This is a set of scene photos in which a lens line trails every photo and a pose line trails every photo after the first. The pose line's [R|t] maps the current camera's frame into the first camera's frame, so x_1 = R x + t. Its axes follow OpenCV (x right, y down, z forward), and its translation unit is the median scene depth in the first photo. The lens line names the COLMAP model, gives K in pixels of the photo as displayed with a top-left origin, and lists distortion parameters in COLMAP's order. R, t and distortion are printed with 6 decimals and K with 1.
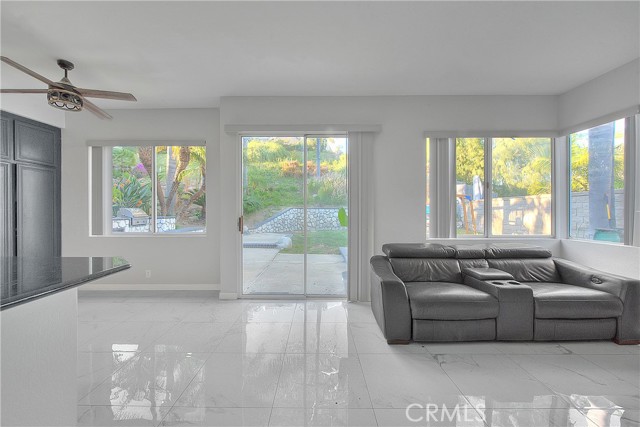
lens RADIAL K [[255.6, 0, 320.0], [0, 255.6, 213.5], [0, 0, 1]] dist [-0.000160, -0.000072]
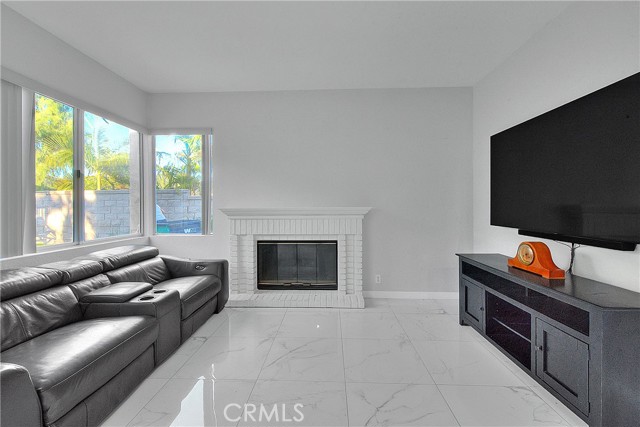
lens RADIAL K [[265.6, 0, 319.4], [0, 265.6, 206.1], [0, 0, 1]] dist [-0.000429, -0.000161]
pose [[0.053776, 0.004634, 0.998542, -0.091712], [0.017085, 0.999839, -0.005560, -0.001874], [-0.998407, 0.017359, 0.053688, 0.328277]]
